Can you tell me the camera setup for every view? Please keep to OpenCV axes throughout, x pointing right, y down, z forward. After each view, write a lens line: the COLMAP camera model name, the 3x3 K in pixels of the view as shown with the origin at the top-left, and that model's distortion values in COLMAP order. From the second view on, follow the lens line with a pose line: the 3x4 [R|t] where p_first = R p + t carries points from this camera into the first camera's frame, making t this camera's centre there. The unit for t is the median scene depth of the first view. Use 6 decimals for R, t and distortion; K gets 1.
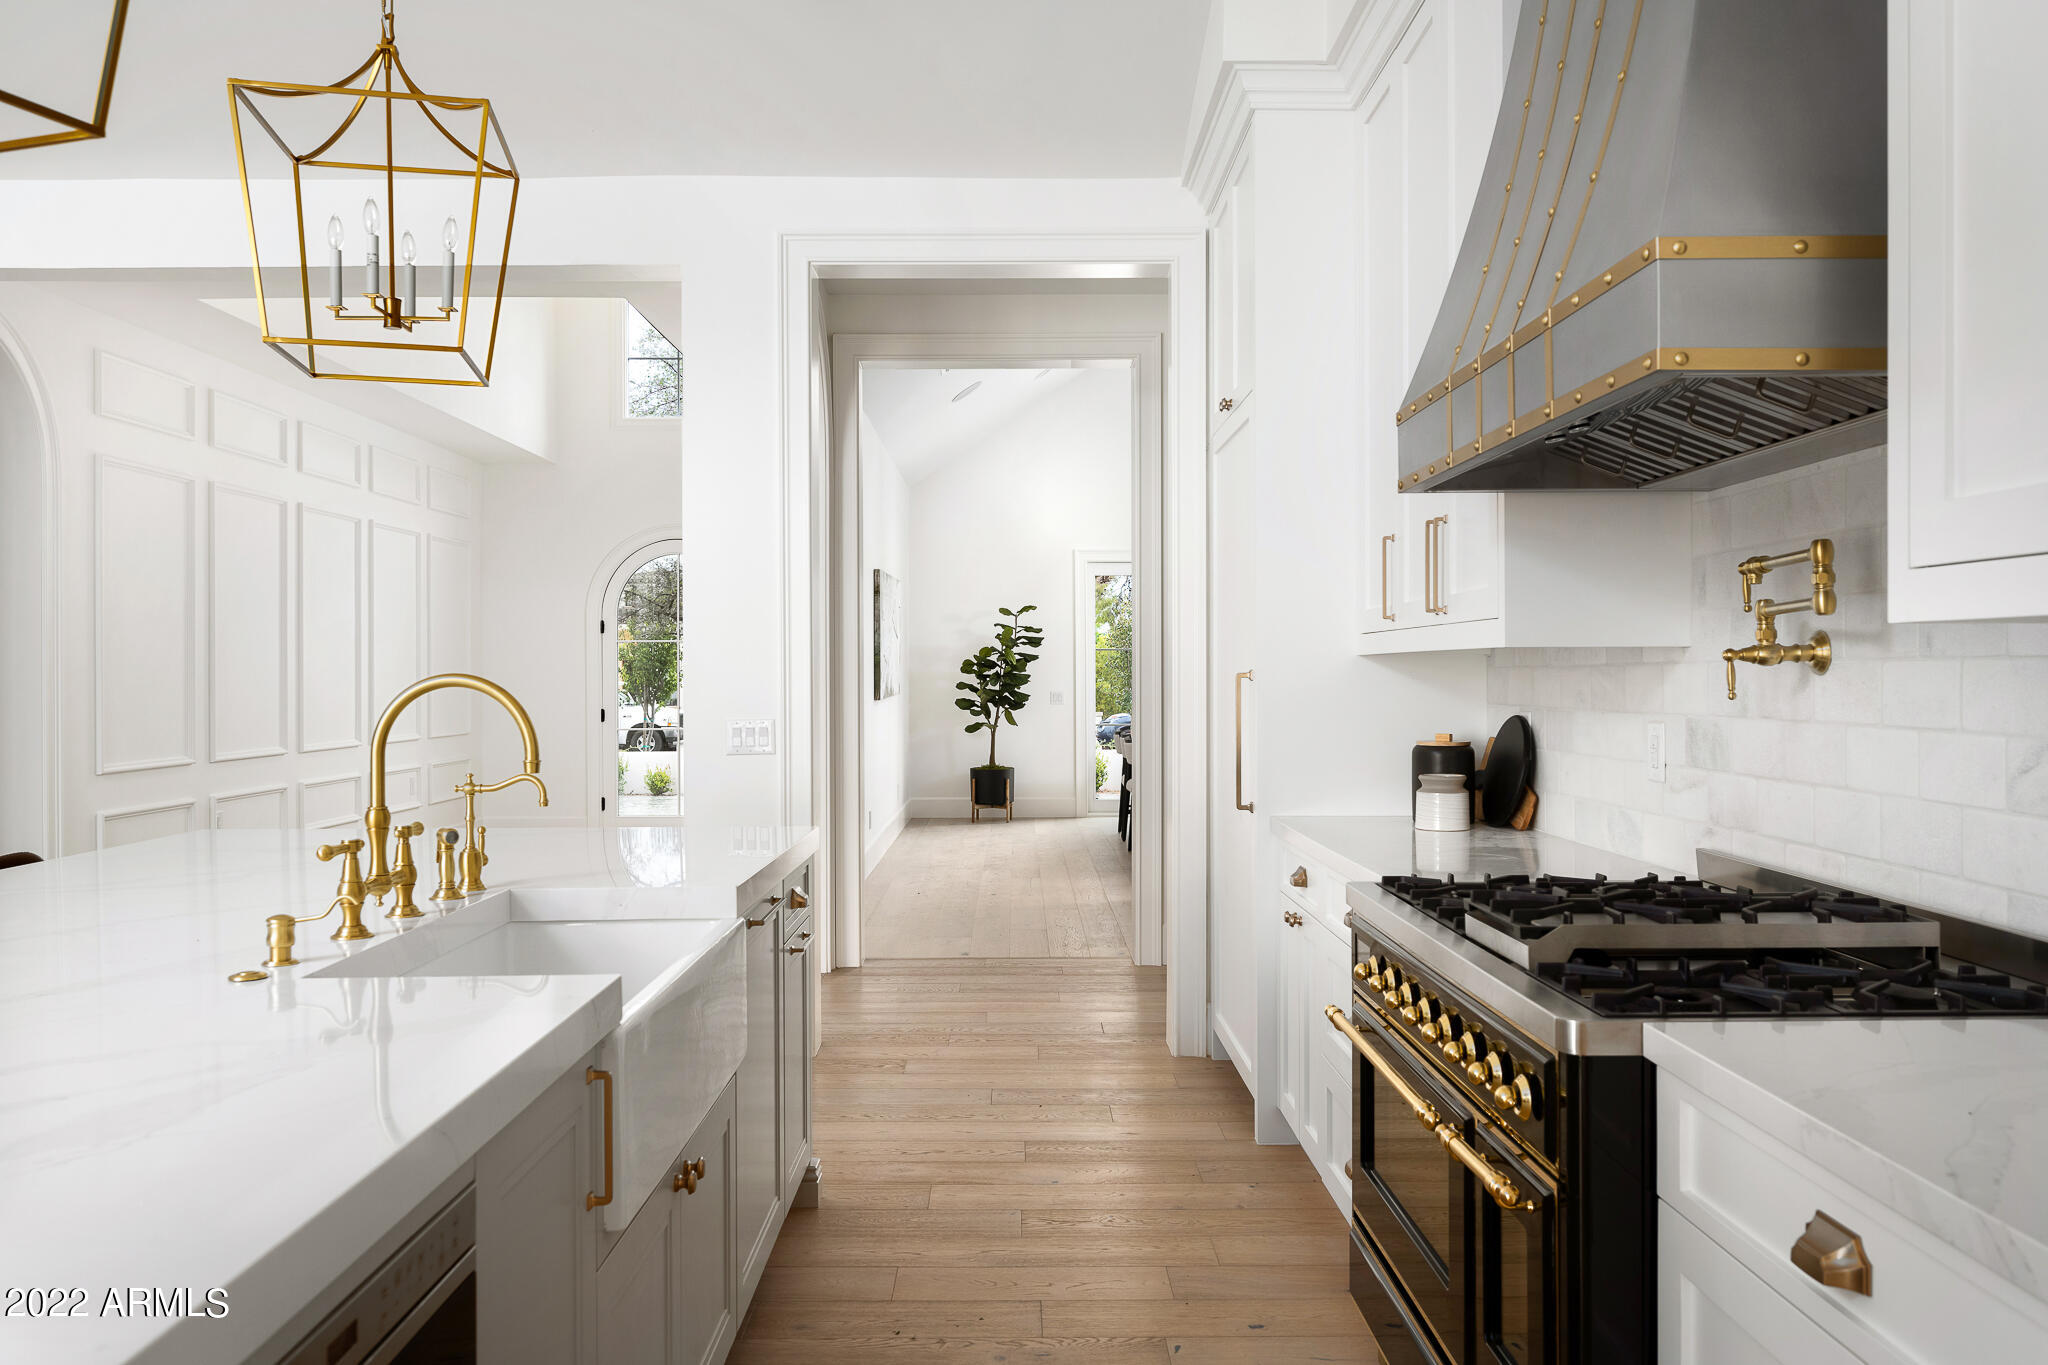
lens RADIAL K [[1546.8, 0, 1023.8], [0, 1546.8, 679.6], [0, 0, 1]] dist [0.000390, 0.000001]
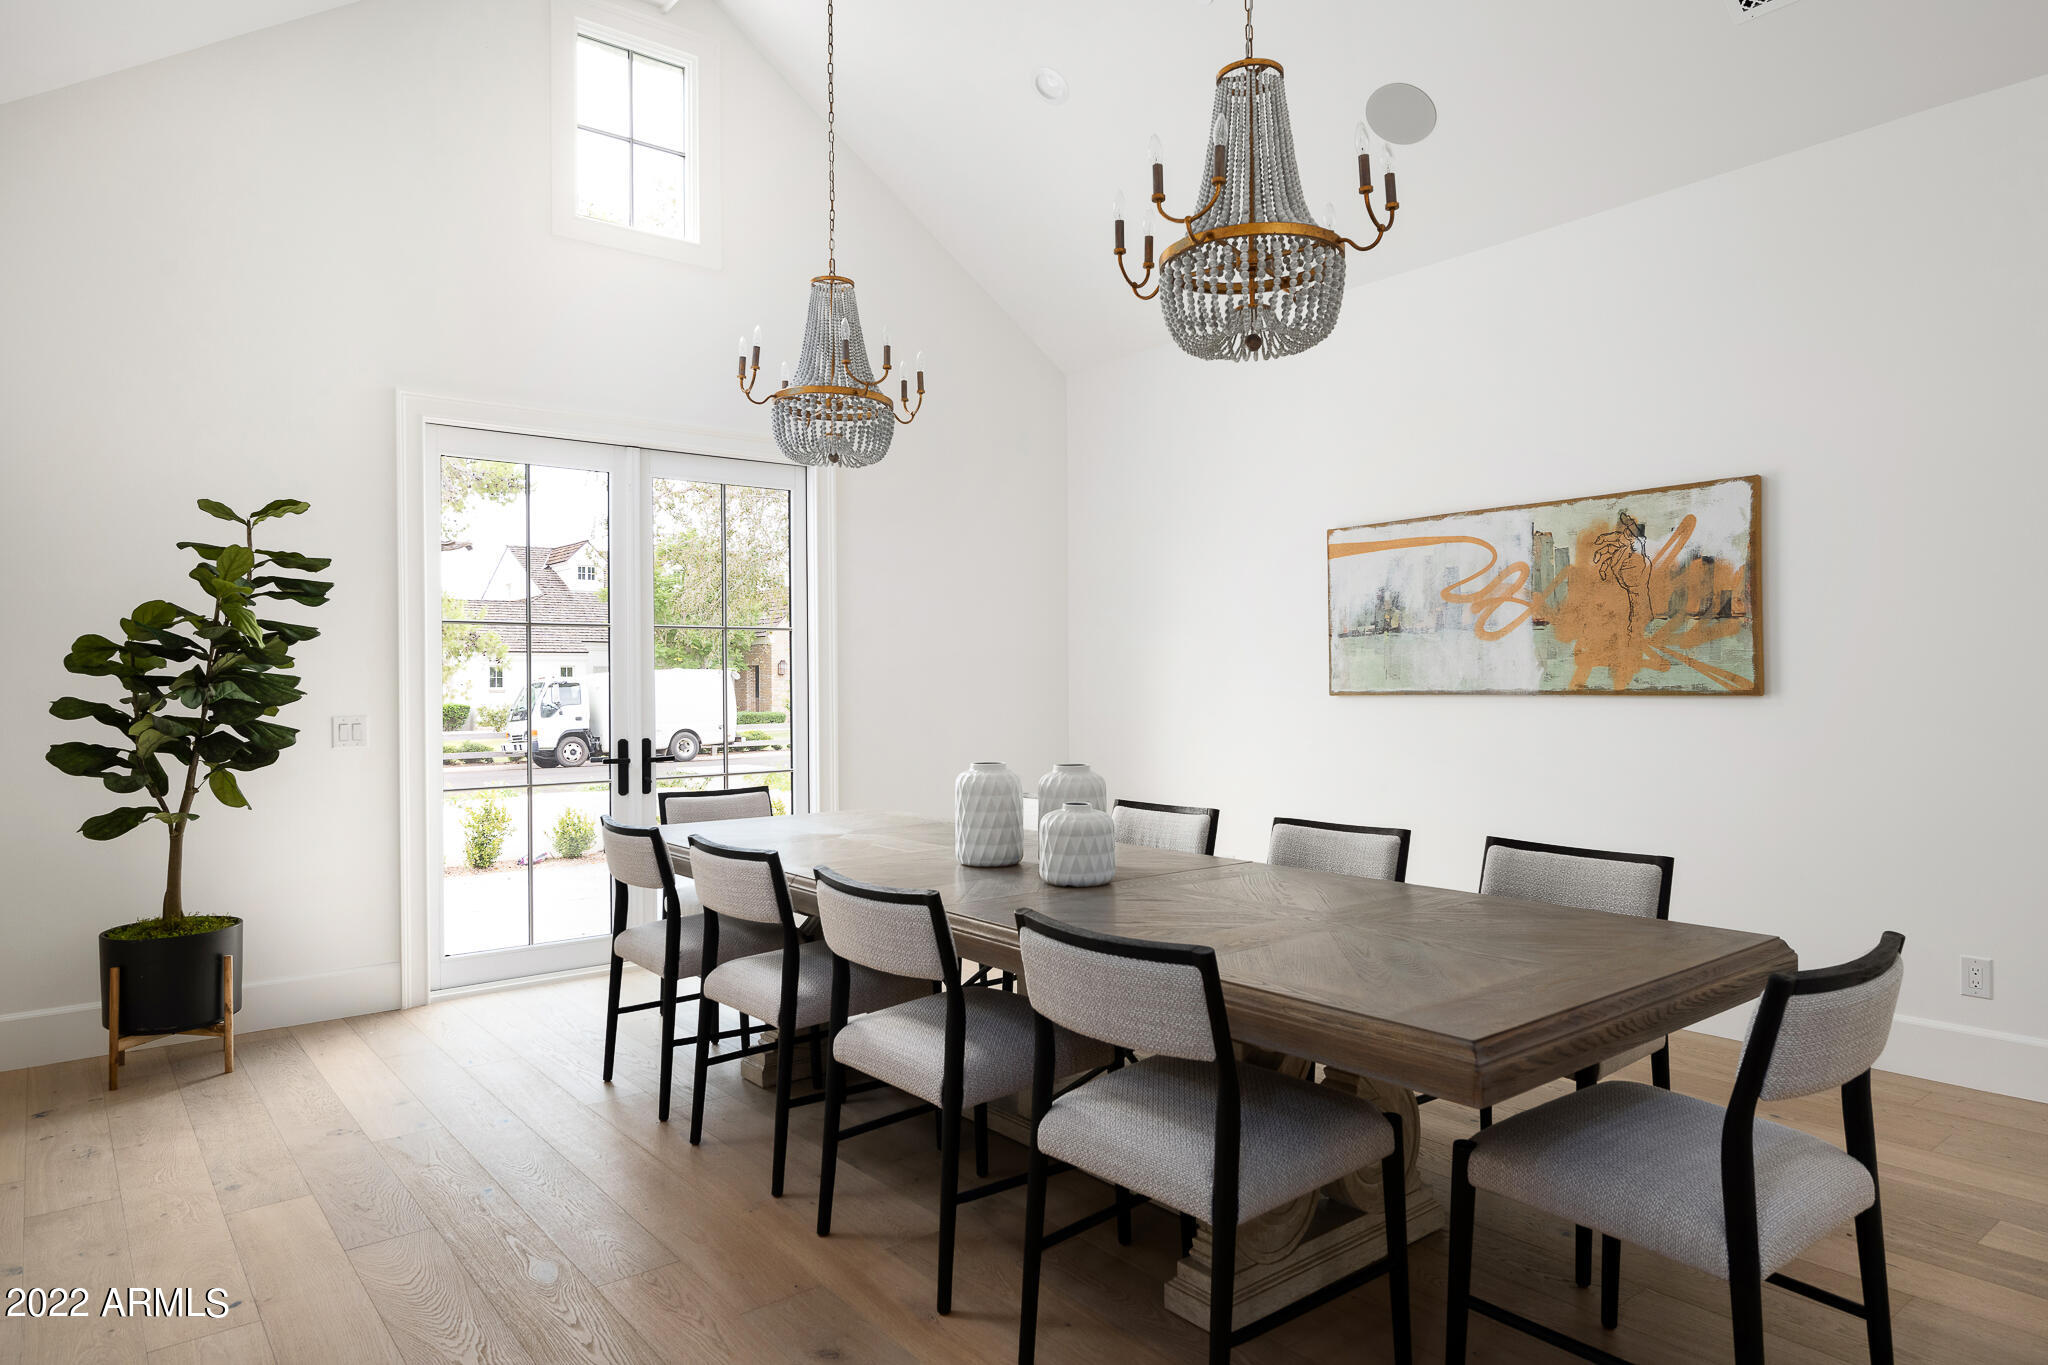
lens RADIAL K [[1242.9, 0, 1024.1], [0, 1242.9, 676.0], [0, 0, 1]] dist [0.001687, -0.000633]
pose [[0.794706, 0.000831, 0.606994, -0.039395], [0.000640, 0.999997, -0.002208, -0.002602], [-0.606994, 0.002143, 0.794704, 0.639655]]
